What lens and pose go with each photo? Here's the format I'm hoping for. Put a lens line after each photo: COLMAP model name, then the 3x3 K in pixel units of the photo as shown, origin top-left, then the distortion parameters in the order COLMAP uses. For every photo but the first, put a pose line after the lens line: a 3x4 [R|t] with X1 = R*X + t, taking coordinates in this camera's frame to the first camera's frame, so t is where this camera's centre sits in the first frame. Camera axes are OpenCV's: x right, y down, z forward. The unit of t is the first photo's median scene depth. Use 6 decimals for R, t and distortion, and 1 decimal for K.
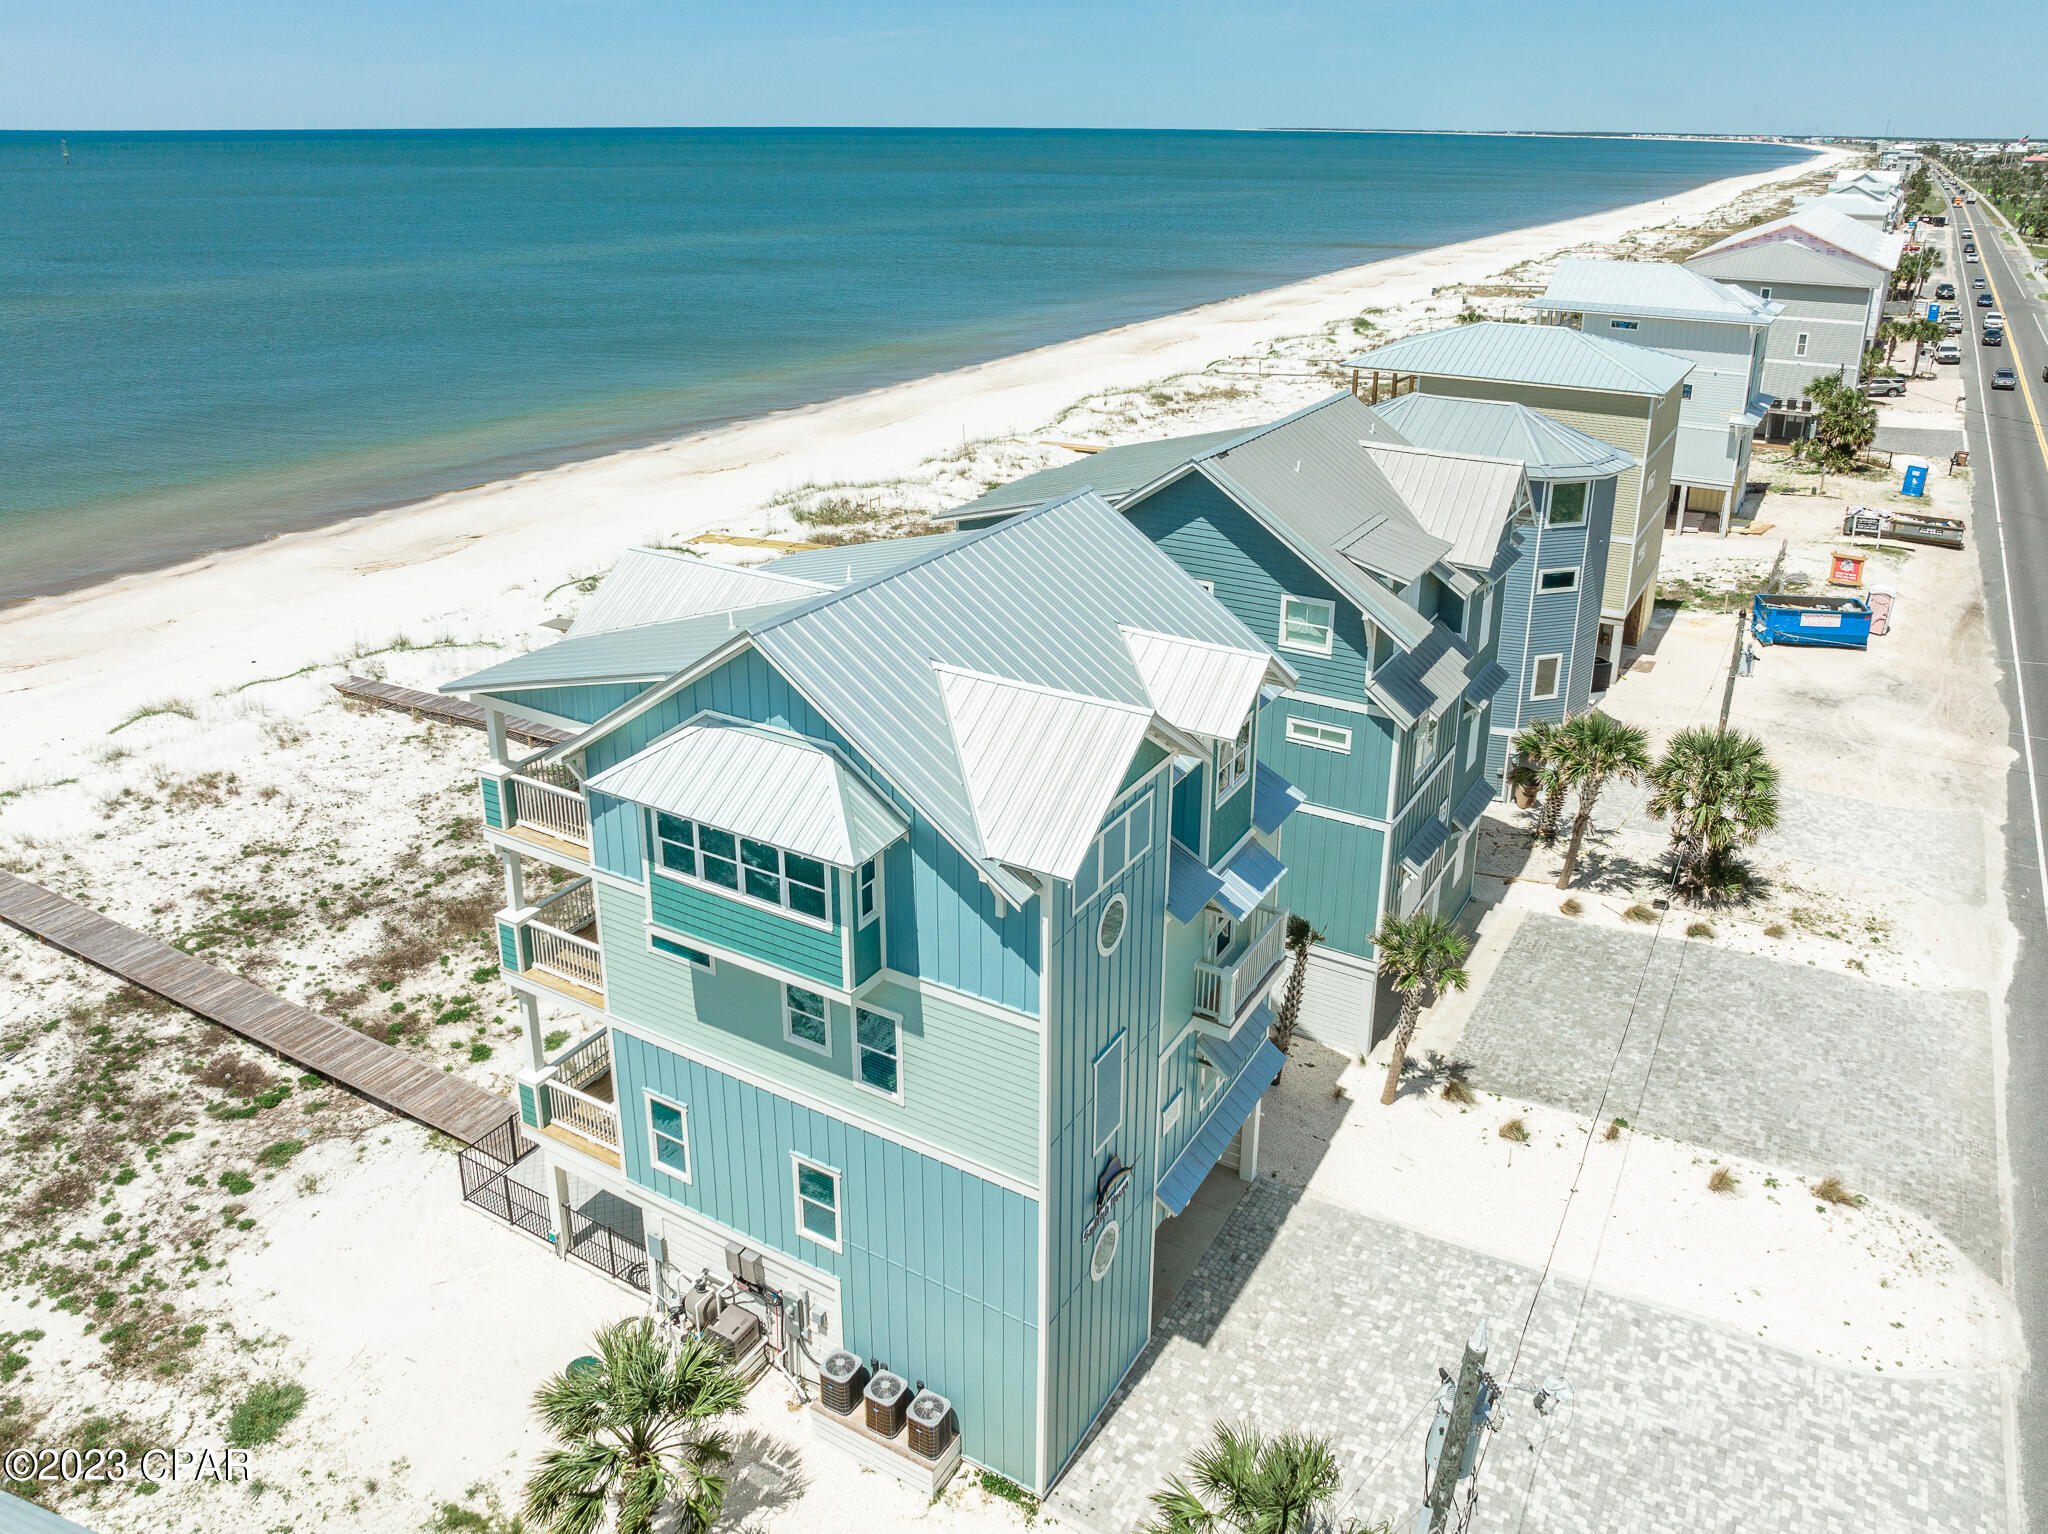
lens RADIAL K [[1496.0, 0, 1030.6], [0, 1496.0, 569.6], [0, 0, 1]] dist [-0.044754, 0.009871]
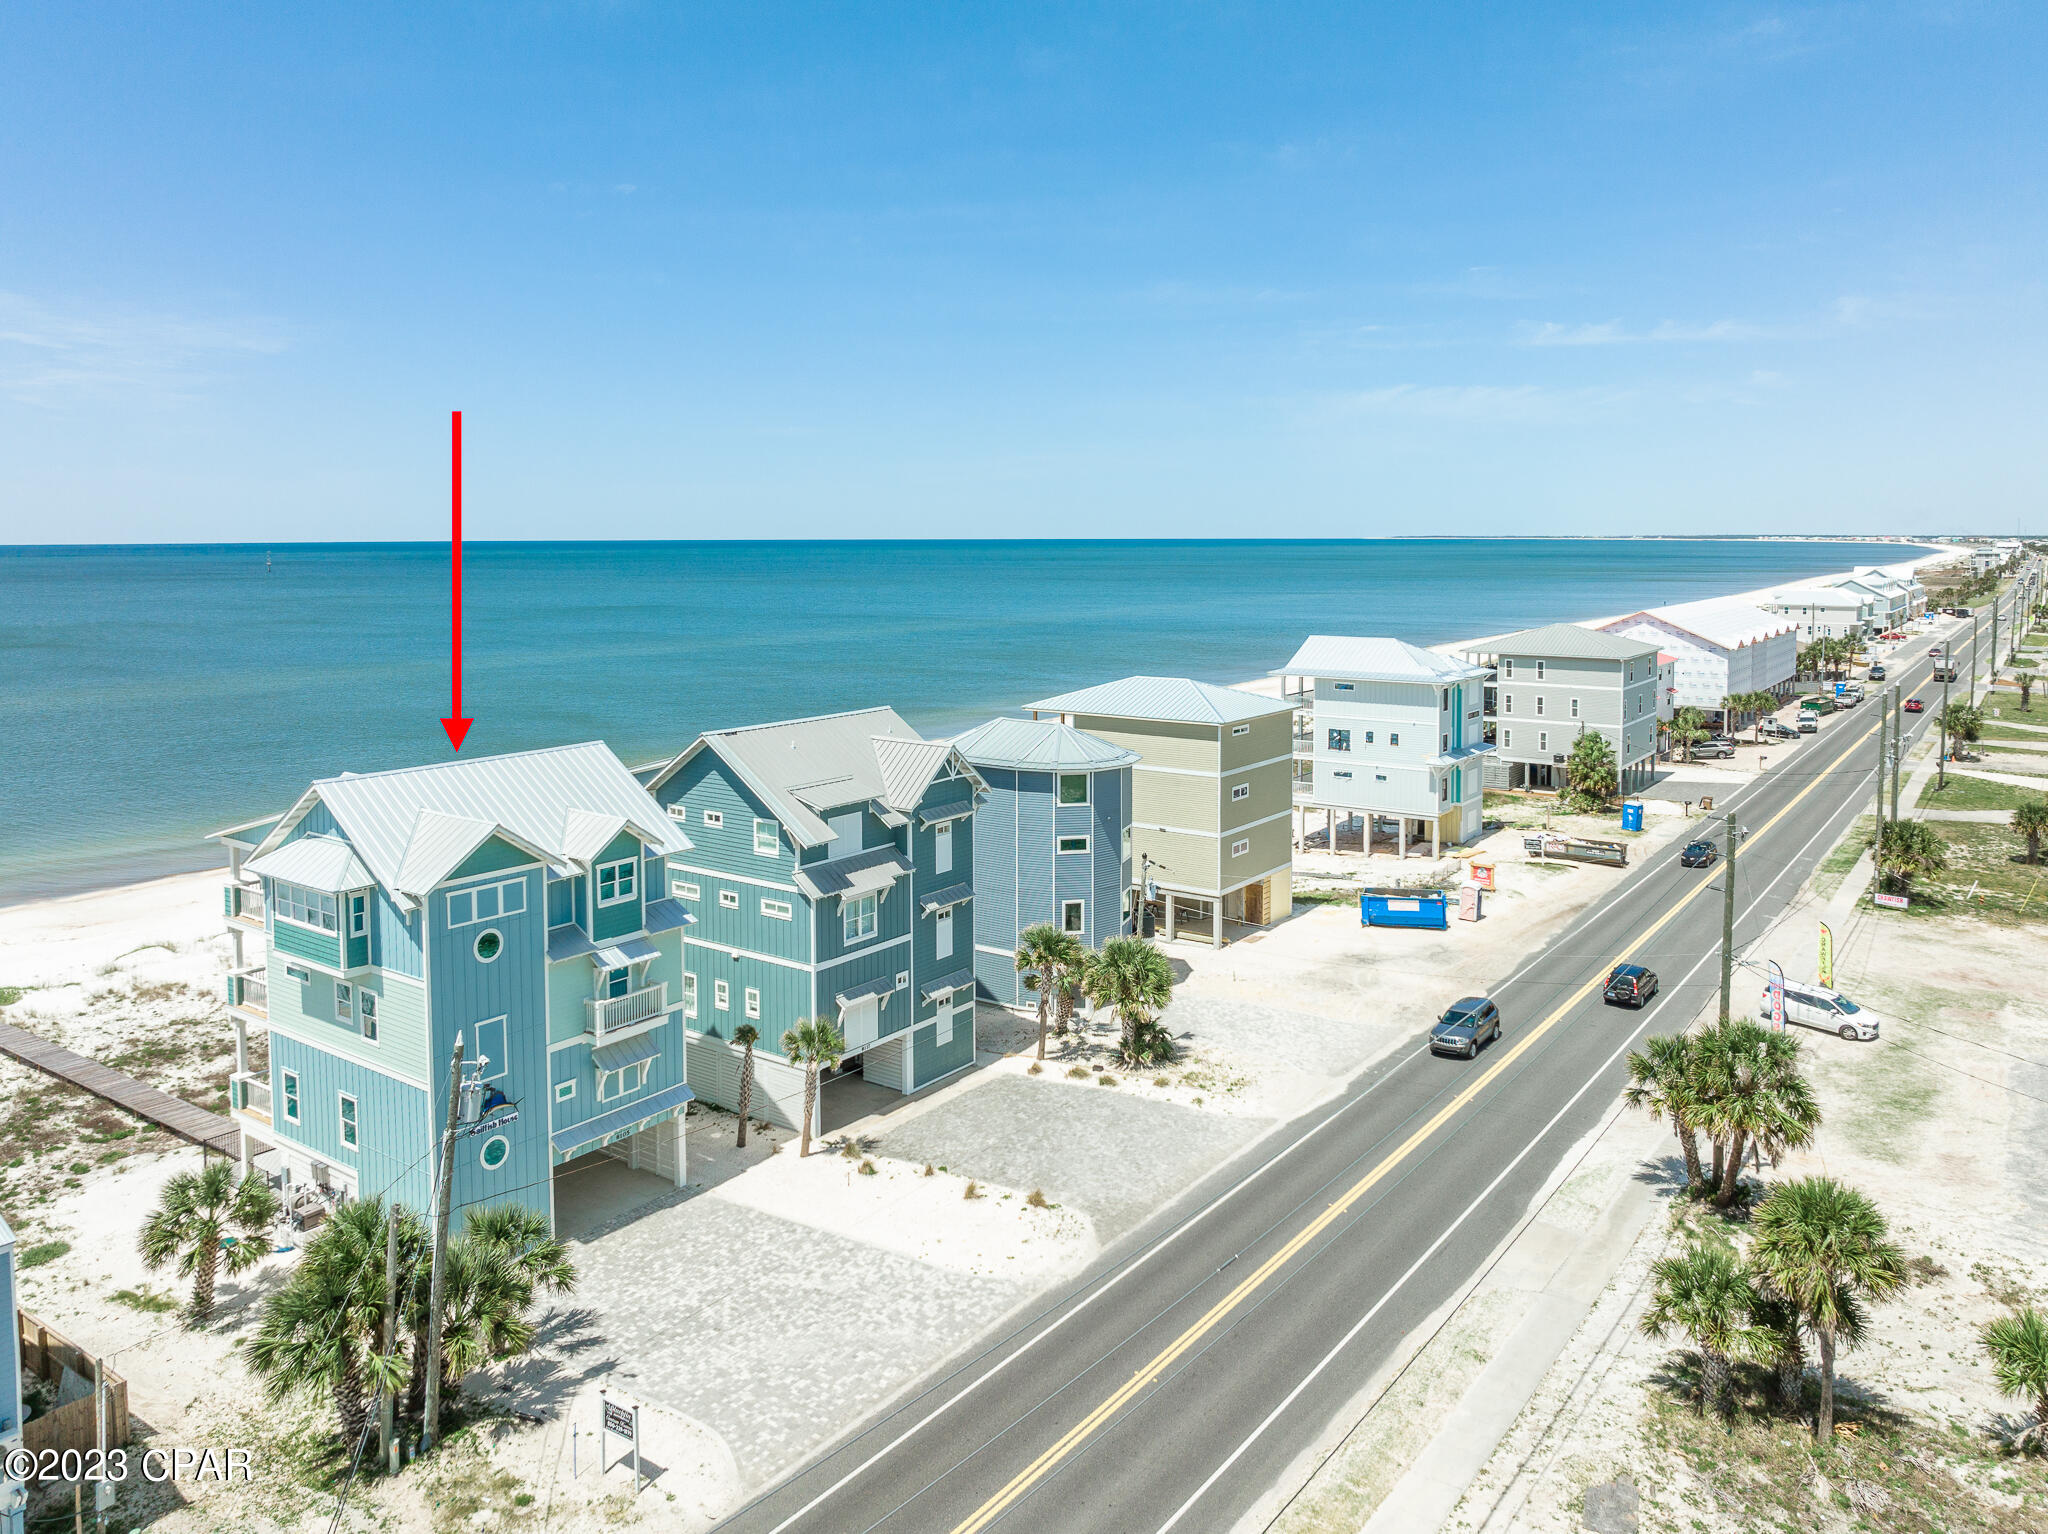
lens RADIAL K [[1483.1, 0, 1031.9], [0, 1483.1, 597.5], [0, 0, 1]] dist [-0.042184, 0.011840]
pose [[0.995897, -0.006008, -0.090294, 0.578518], [-0.016431, 0.969203, -0.245714, 0.163733], [0.088989, 0.246190, 0.965128, -0.537650]]
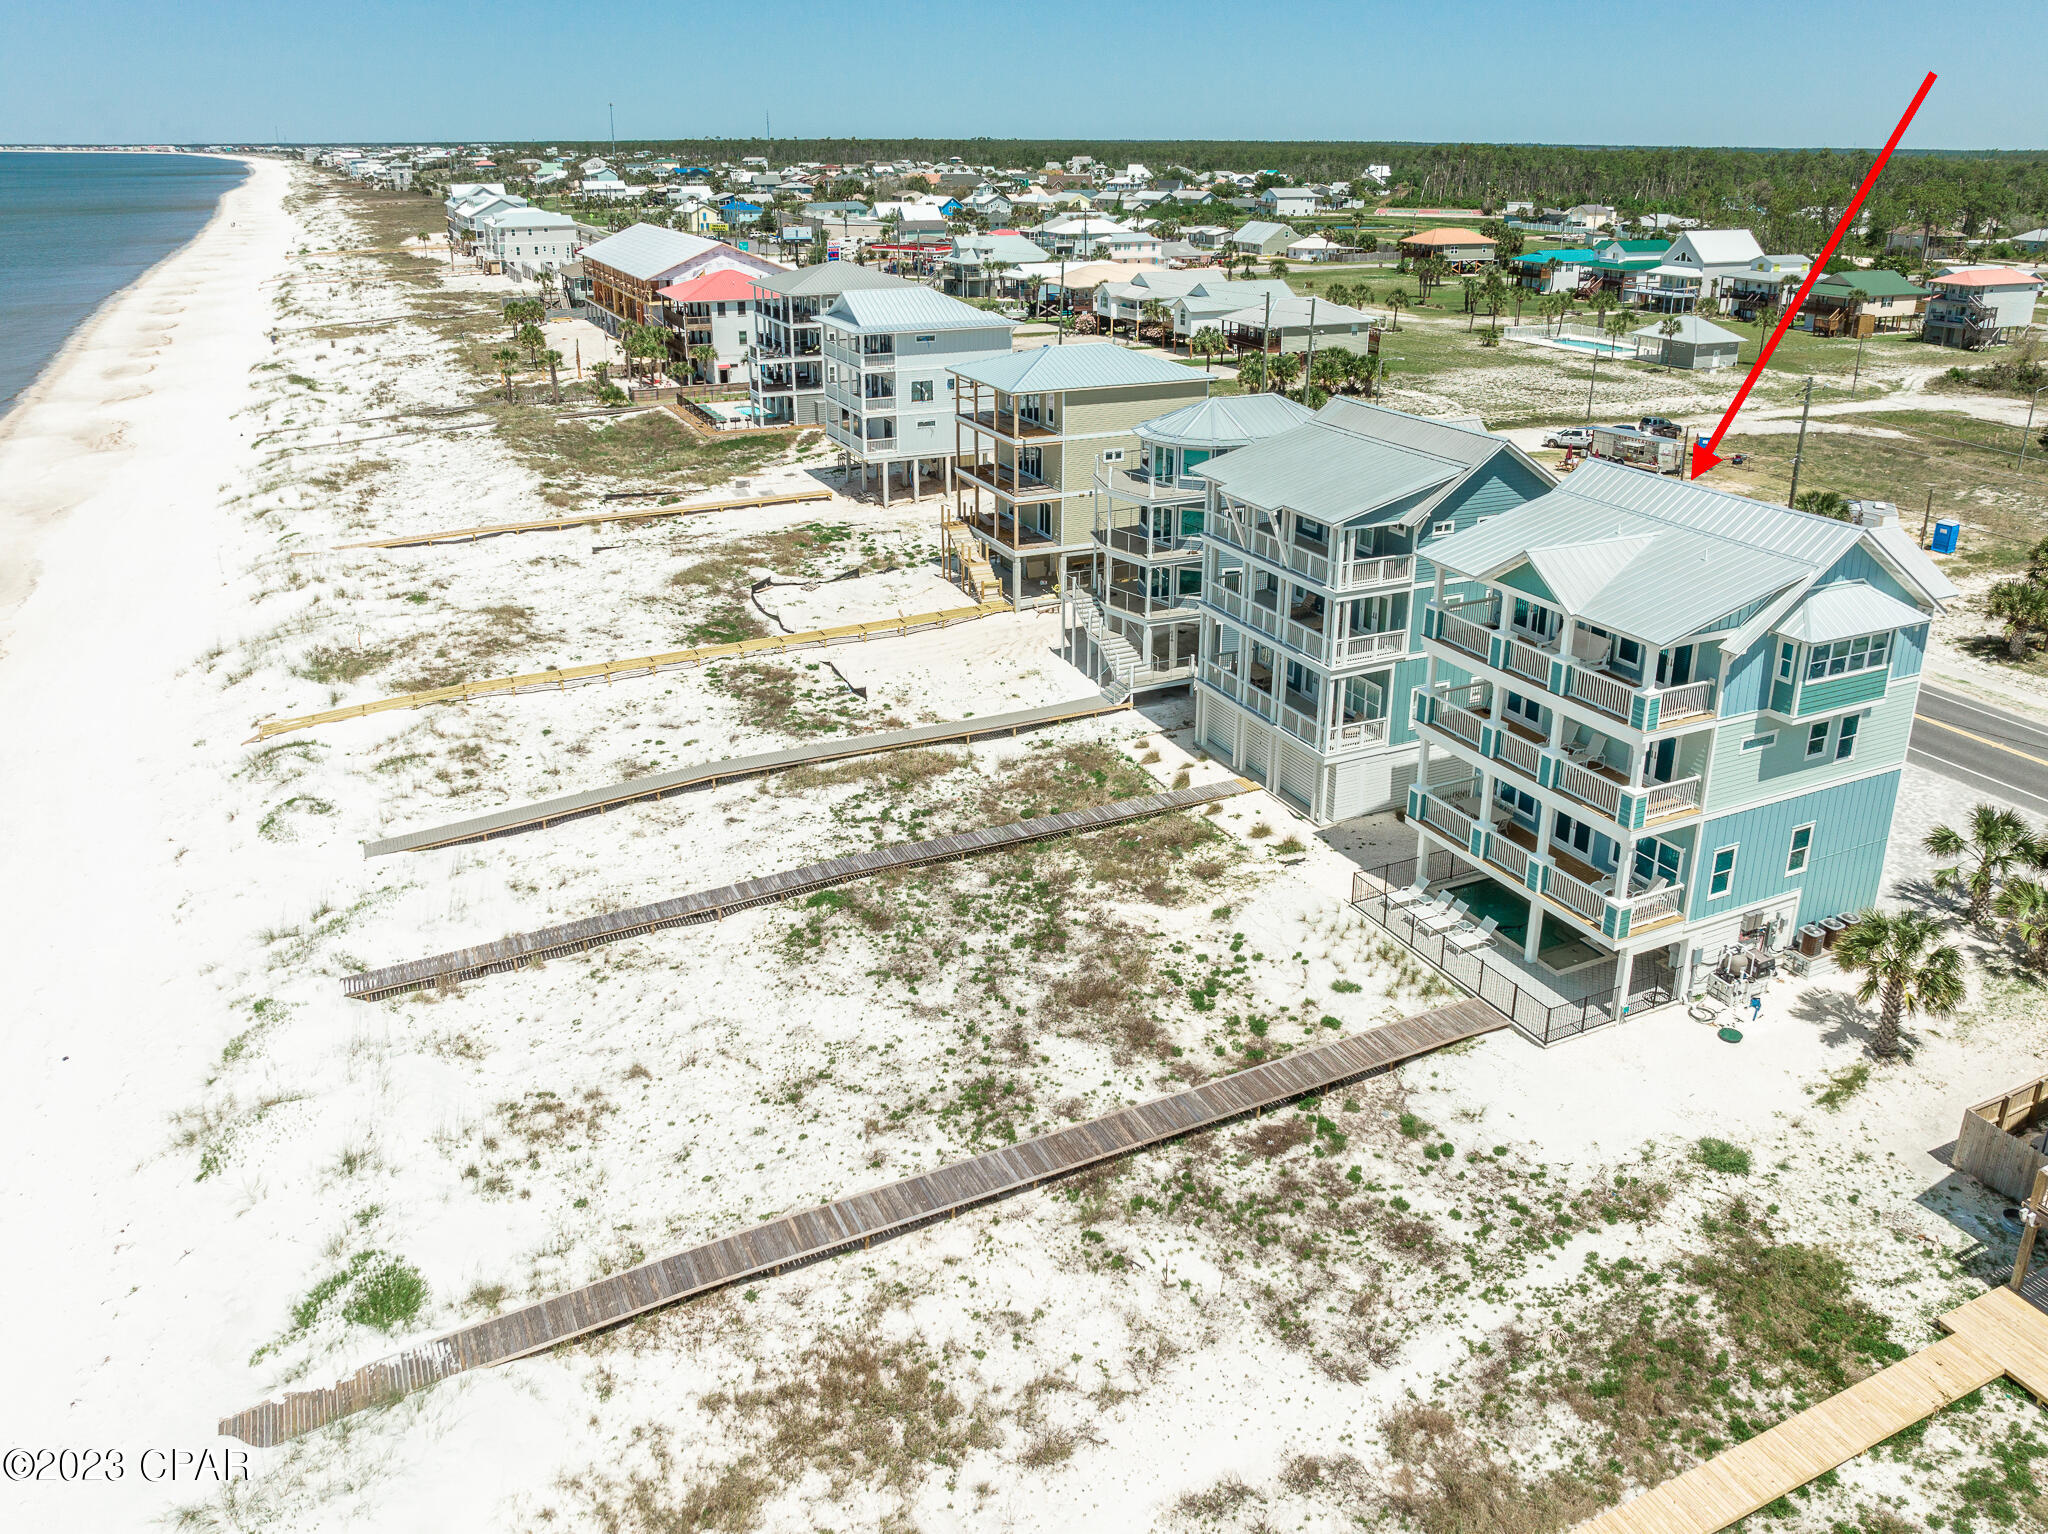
lens RADIAL K [[1494.5, 0, 1032.1], [0, 1494.5, 597.7], [0, 0, 1]] dist [-0.020521, -0.022739]
pose [[0.565187, -0.247740, 0.786885, -1.396639], [0.237659, 0.962301, 0.132266, -0.227159], [-0.789988, 0.112255, 0.602758, 0.428569]]
